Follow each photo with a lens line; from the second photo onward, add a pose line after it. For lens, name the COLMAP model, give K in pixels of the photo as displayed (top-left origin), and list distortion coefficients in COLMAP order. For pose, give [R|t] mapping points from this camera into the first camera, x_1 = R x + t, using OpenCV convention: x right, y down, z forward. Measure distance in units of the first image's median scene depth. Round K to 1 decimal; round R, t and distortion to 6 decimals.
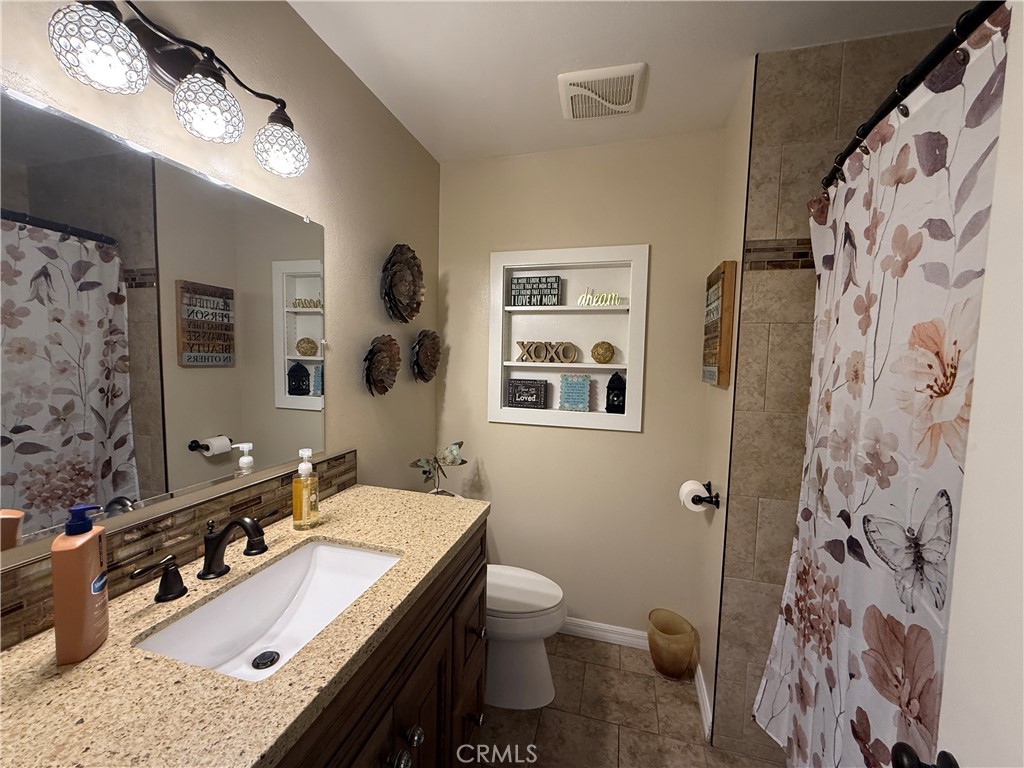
lens RADIAL K [[410.8, 0, 511.6], [0, 410.8, 386.1], [0, 0, 1]] dist [-0.000006, -0.000620]
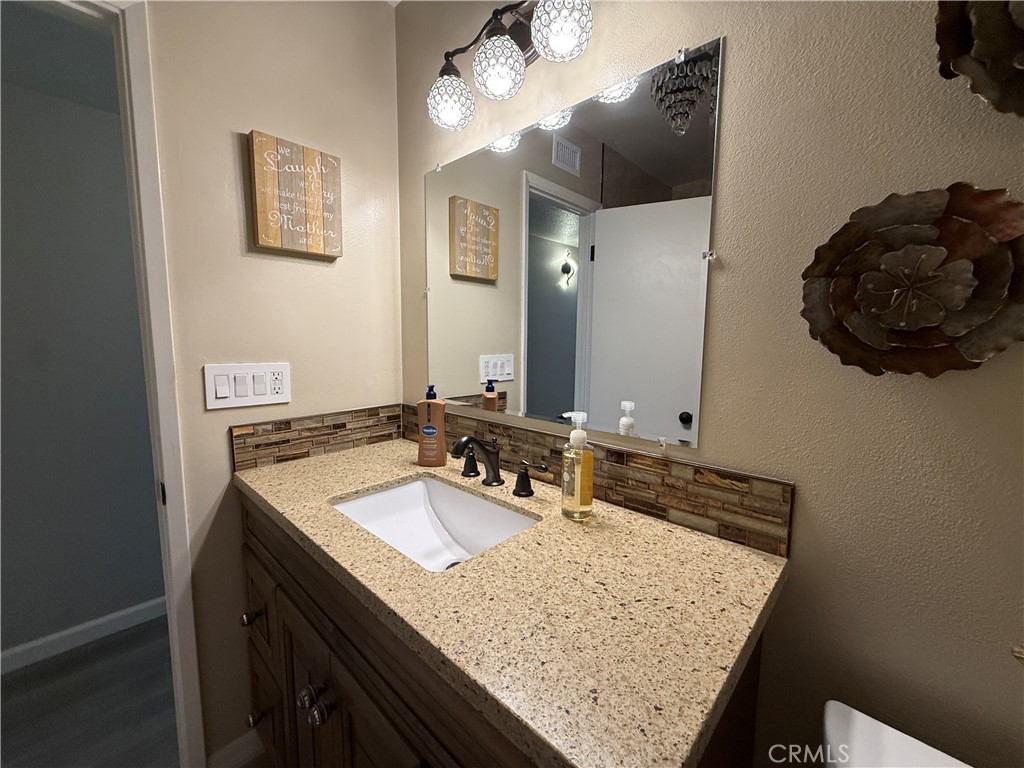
lens RADIAL K [[410.8, 0, 511.5], [0, 410.8, 382.9], [0, 0, 1]] dist [-0.000006, -0.000620]
pose [[-0.475390, 0.074581, -0.876608, 0.229104], [-0.076400, 0.989136, 0.125587, 0.014149], [0.876451, 0.126676, -0.464528, 1.329449]]
